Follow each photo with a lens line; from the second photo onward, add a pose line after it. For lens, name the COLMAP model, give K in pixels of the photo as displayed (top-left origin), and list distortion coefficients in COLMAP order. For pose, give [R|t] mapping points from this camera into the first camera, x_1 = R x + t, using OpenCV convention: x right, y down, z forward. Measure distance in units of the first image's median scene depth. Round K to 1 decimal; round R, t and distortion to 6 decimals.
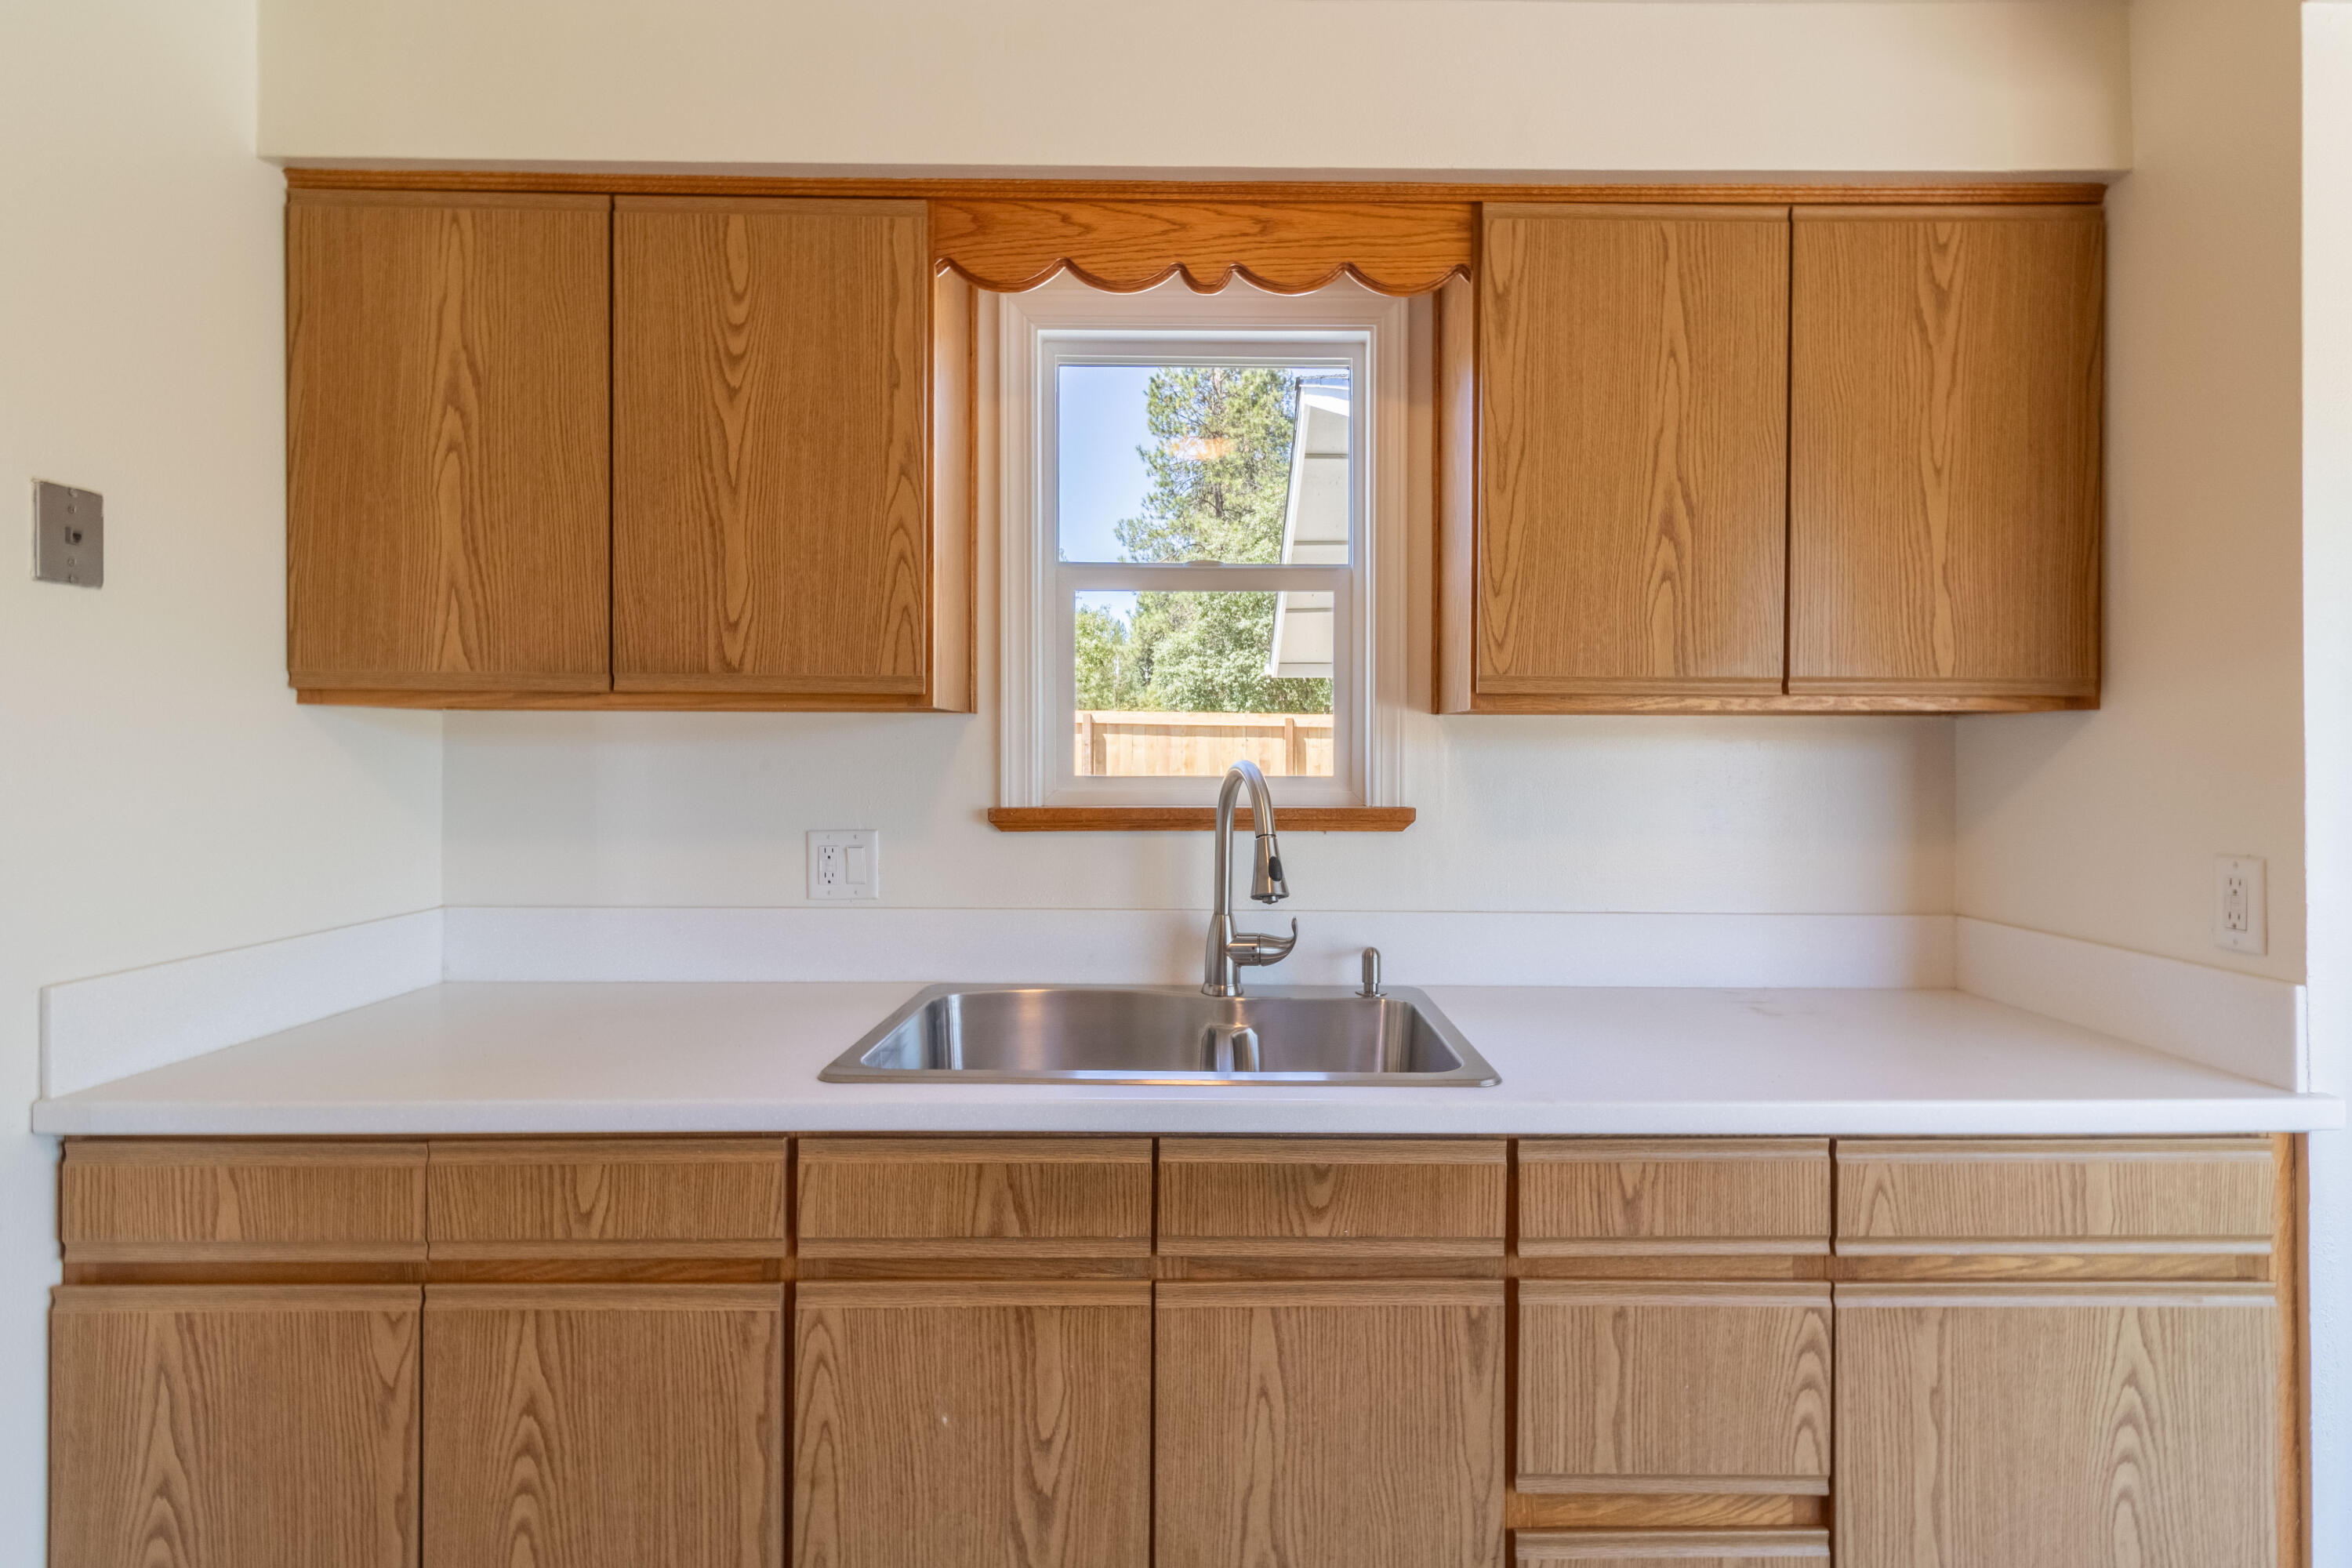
lens RADIAL K [[1076.6, 0, 1195.4], [0, 1076.6, 774.9], [0, 0, 1]] dist [0.002186, 0.000725]
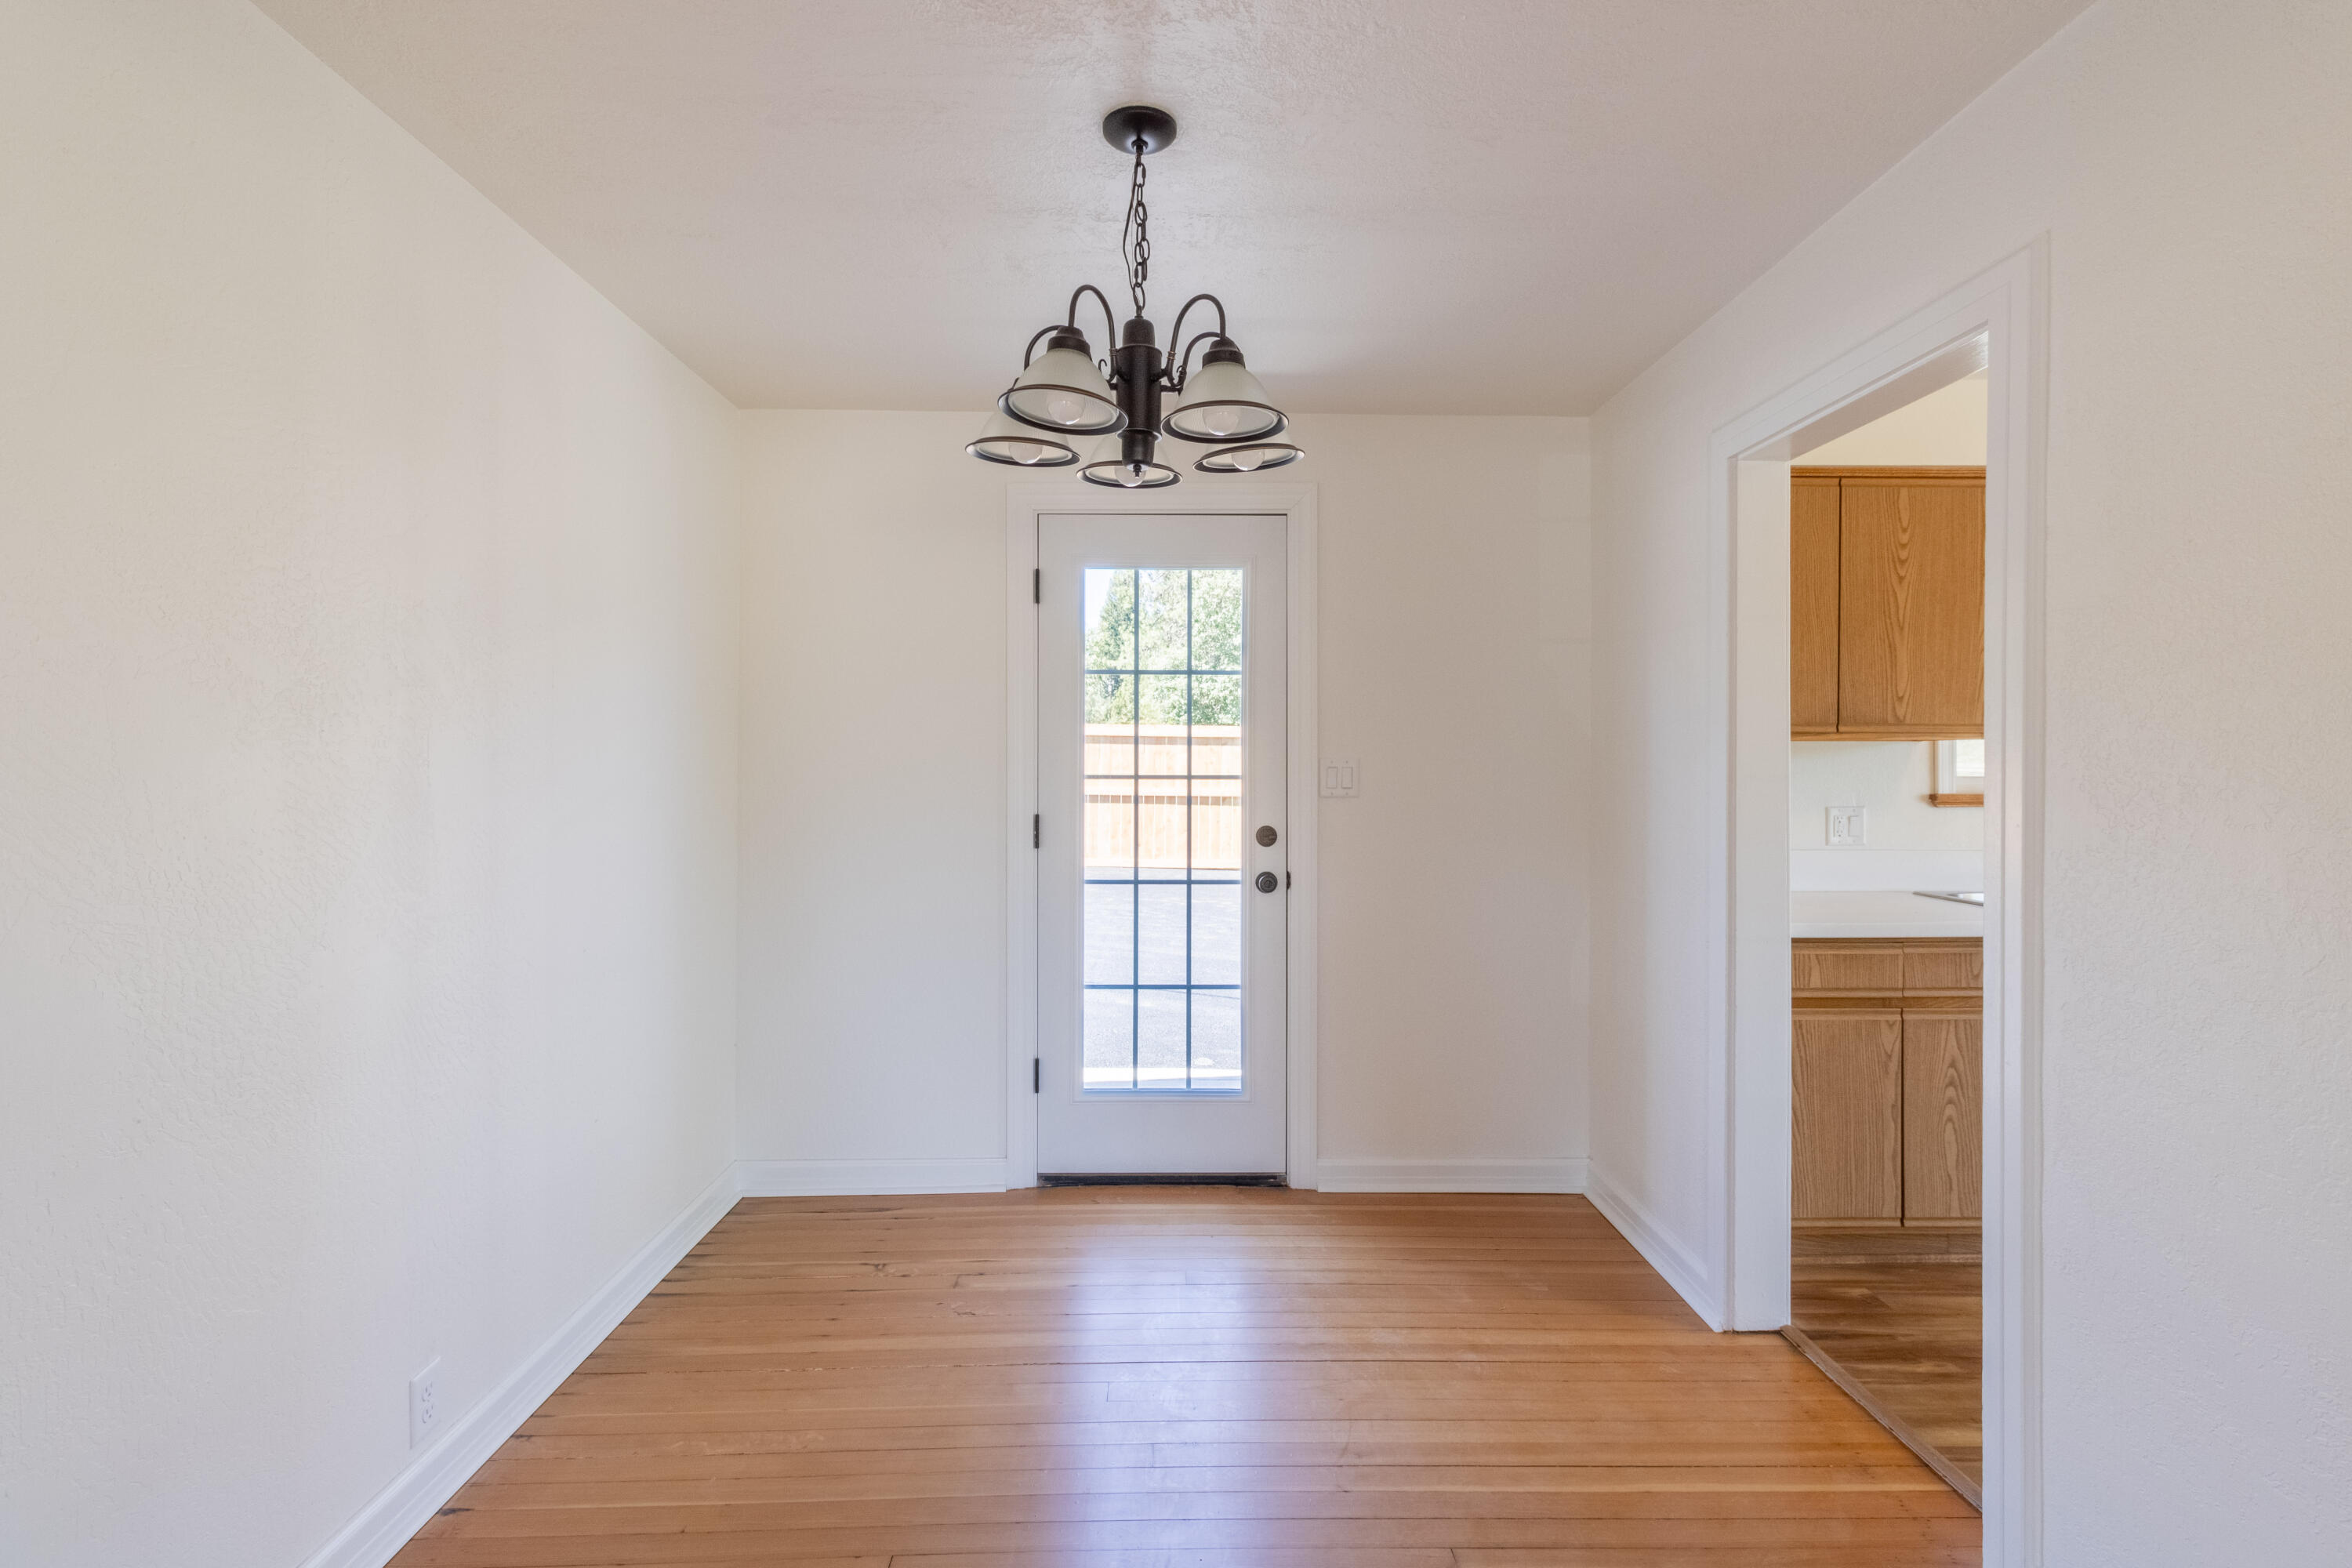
lens RADIAL K [[1076.6, 0, 1158.5], [0, 1076.6, 782.4], [0, 0, 1]] dist [0.002186, 0.000725]
pose [[0.999983, -0.004499, 0.003763, -1.787467], [0.004516, 0.999980, -0.004465, 0.015416], [-0.003743, 0.004482, 0.999983, -0.944484]]
